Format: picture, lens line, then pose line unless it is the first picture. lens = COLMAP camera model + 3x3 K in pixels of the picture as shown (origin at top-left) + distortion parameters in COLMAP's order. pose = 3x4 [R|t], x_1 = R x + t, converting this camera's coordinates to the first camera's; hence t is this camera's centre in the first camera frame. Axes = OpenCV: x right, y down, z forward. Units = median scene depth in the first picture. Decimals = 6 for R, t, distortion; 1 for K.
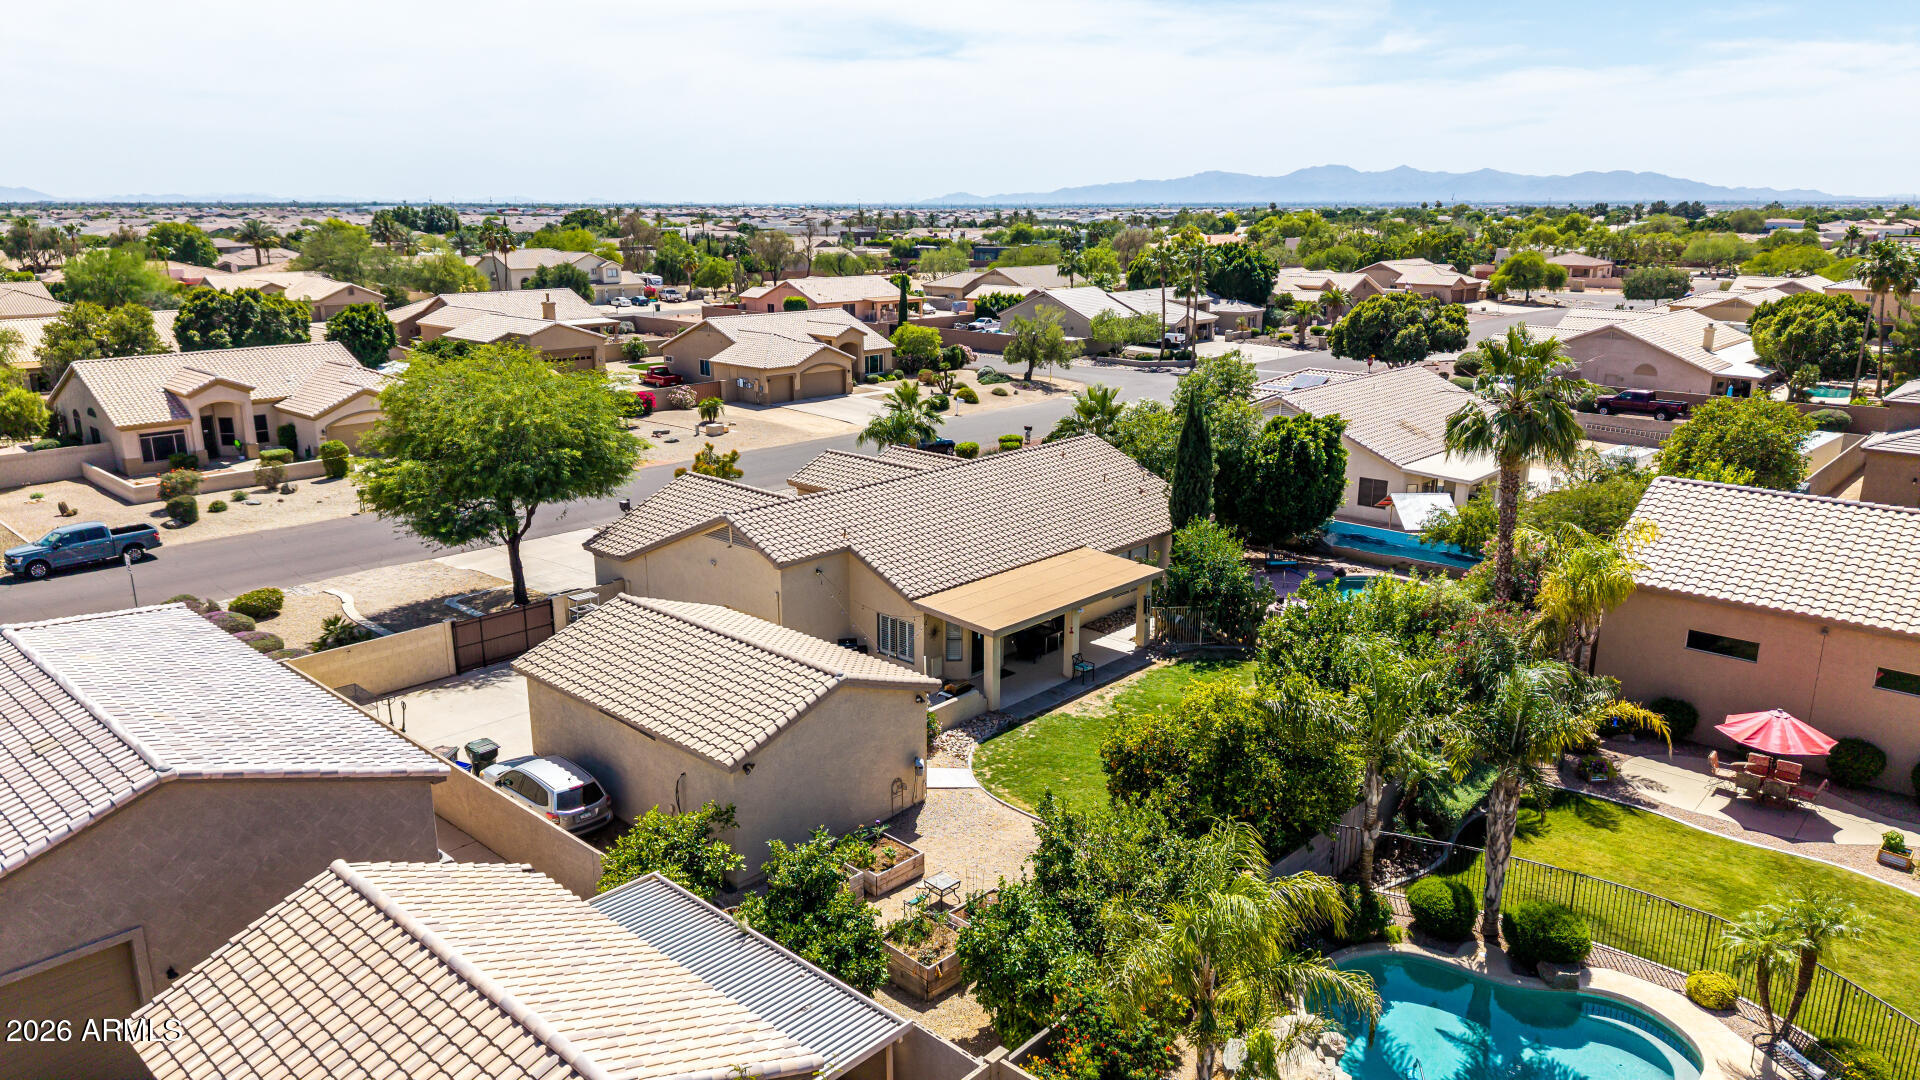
lens RADIAL K [[1274.3, 0, 969.9], [0, 1274.3, 552.4], [0, 0, 1]] dist [0.039749, -0.042925]
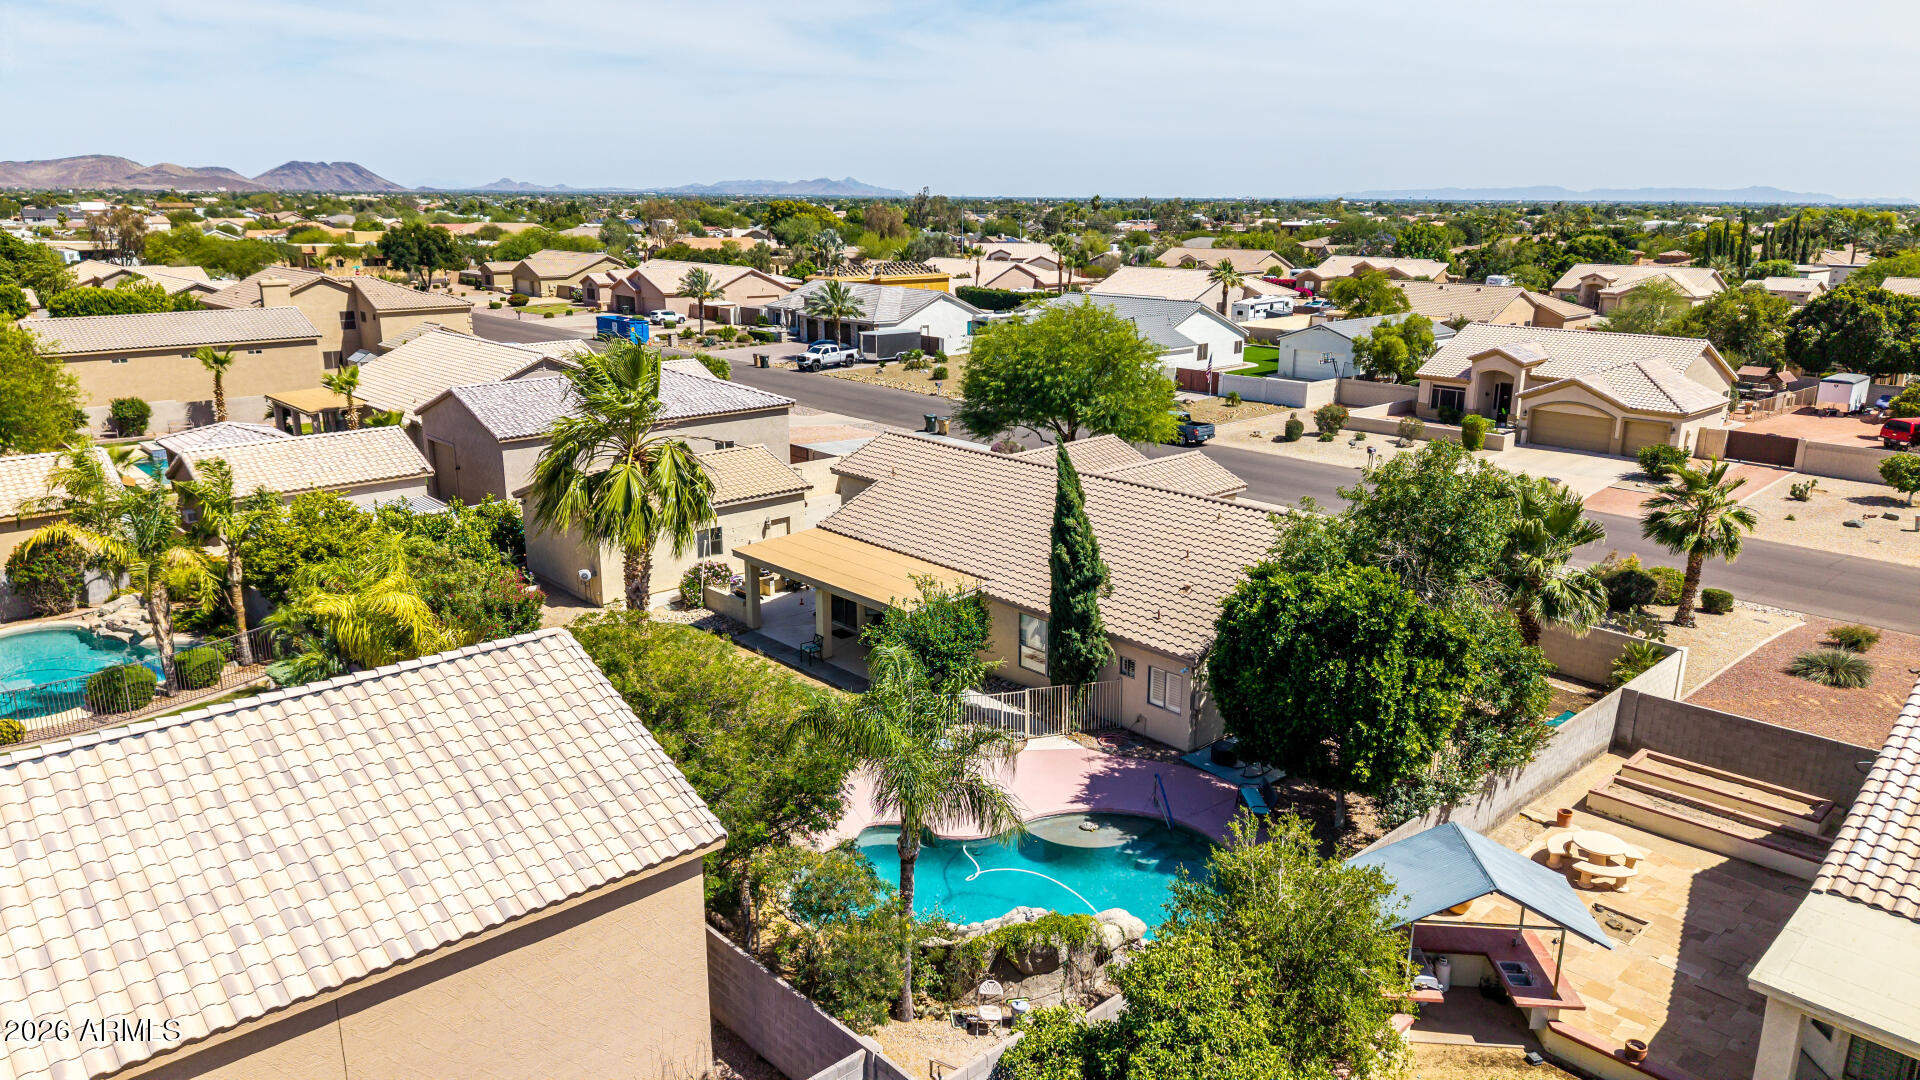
lens RADIAL K [[1274.3, 0, 954.0], [0, 1274.3, 549.7], [0, 0, 1]] dist [0.039749, -0.042925]
pose [[-0.090494, 0.262071, -0.960796, 0.931250], [-0.267993, 0.922760, 0.276937, -0.260158], [0.959162, 0.282547, -0.013271, 1.025844]]
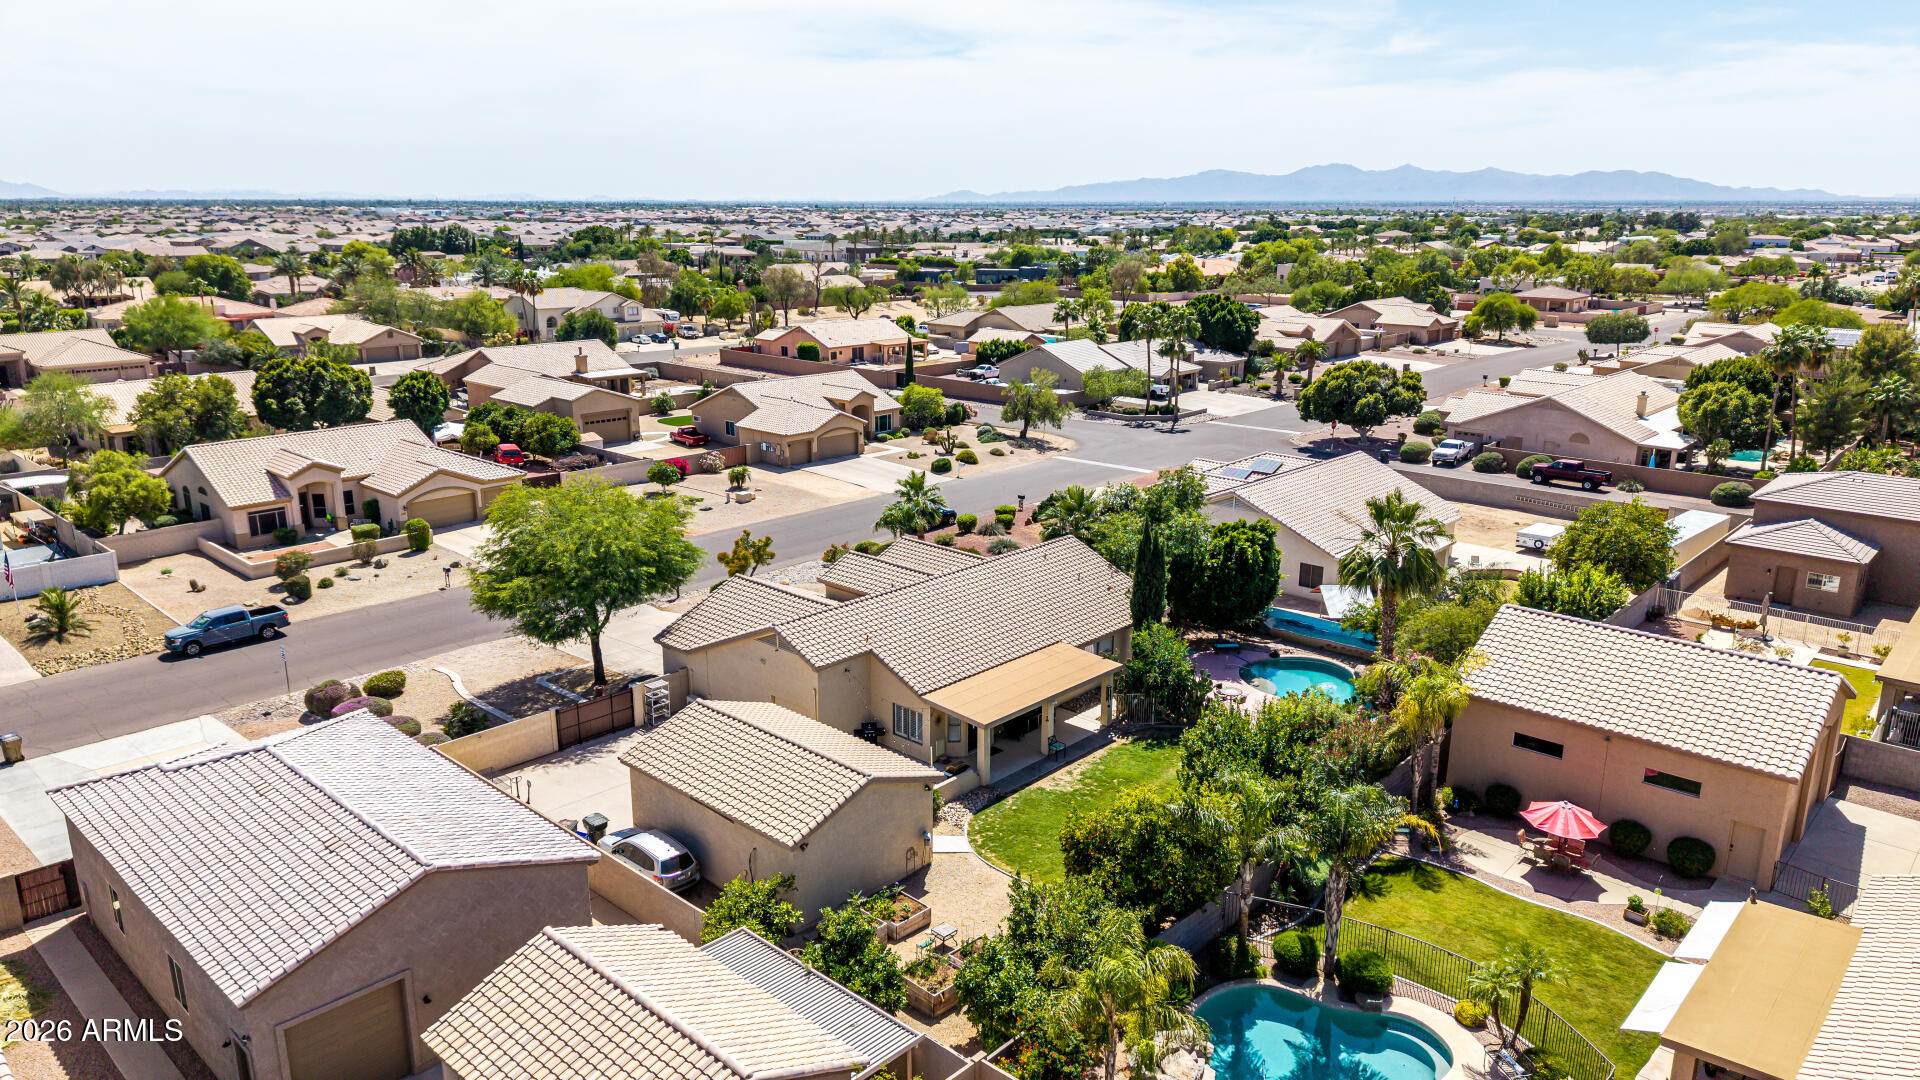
lens RADIAL K [[1274.3, 0, 972.0], [0, 1274.3, 549.8], [0, 0, 1]] dist [0.039749, -0.042925]
pose [[0.999995, 0.003289, -0.000216, 0.004717], [-0.003289, 0.999994, -0.000461, -0.097363], [0.000215, 0.000462, 1.000000, -0.243426]]
